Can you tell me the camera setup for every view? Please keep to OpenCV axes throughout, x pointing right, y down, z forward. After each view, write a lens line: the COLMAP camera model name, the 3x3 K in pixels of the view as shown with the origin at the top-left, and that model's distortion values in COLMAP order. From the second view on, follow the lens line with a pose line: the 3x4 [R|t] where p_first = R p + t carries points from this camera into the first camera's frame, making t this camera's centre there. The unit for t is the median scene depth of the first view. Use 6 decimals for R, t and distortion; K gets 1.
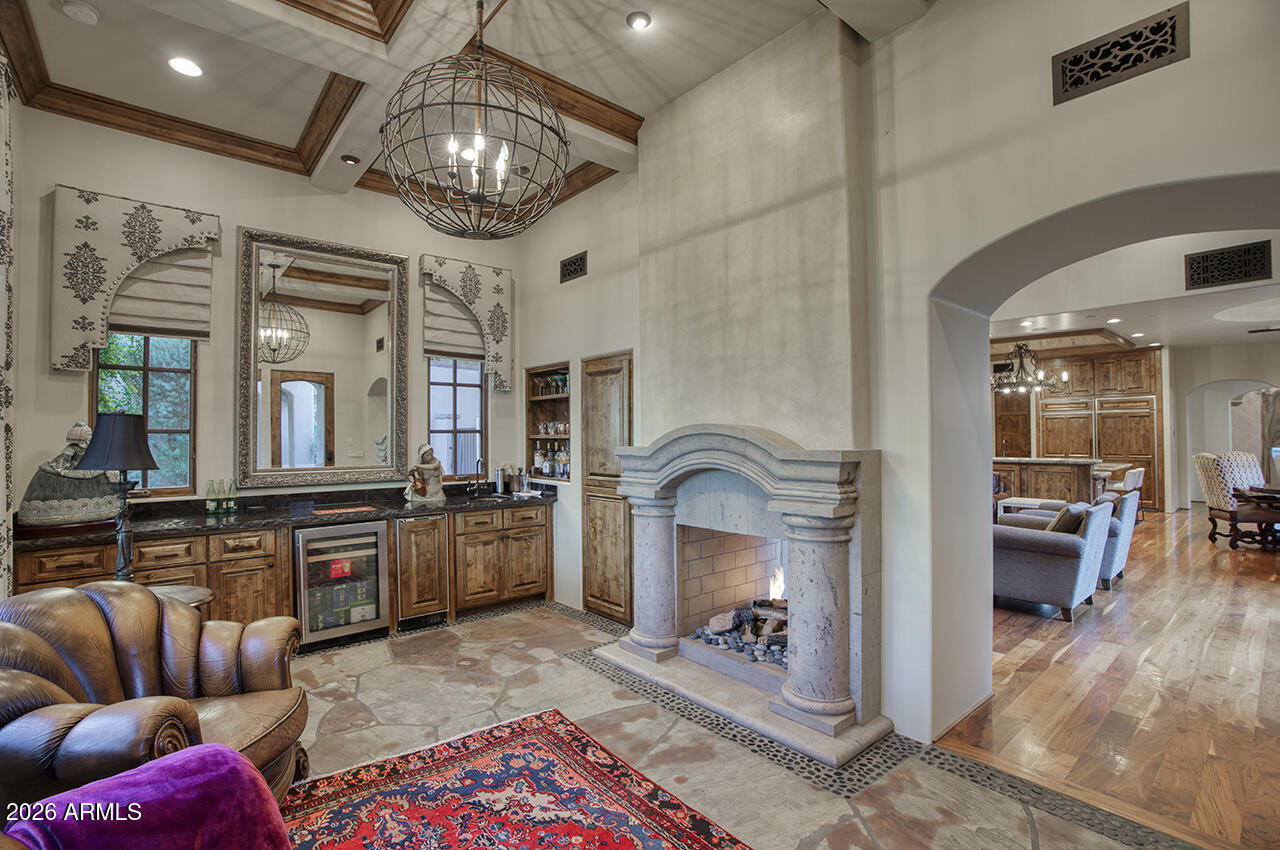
lens RADIAL K [[568.1, 0, 637.5], [0, 568.1, 429.8], [0, 0, 1]] dist [-0.065725, 0.018018]
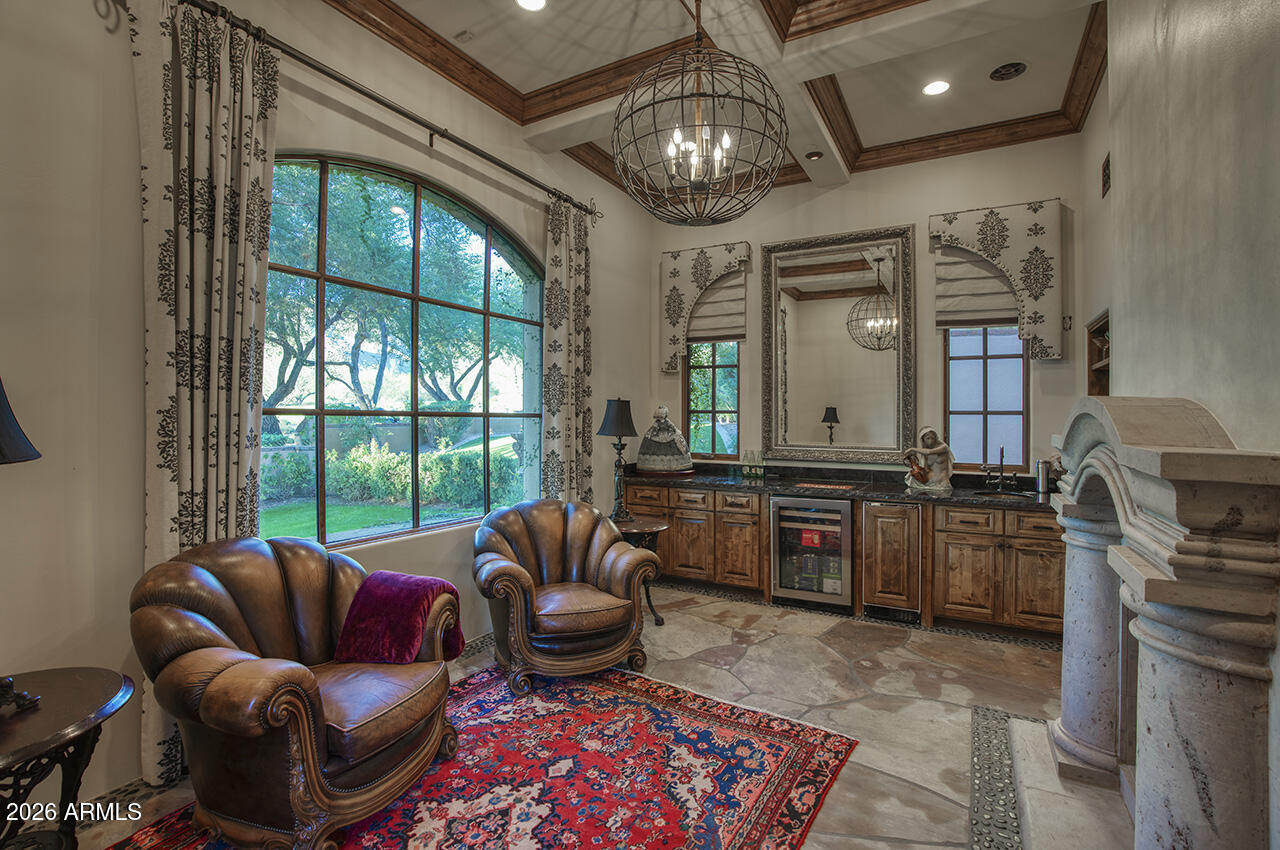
lens RADIAL K [[579.0, 0, 640.0], [0, 579.0, 425.0], [0, 0, 1]] dist [-0.081793, 0.027365]
pose [[0.342968, 0.019851, -0.939137, 0.412092], [-0.000053, 0.999777, 0.021113, 0.005043], [0.939347, -0.007192, 0.342893, 0.320162]]
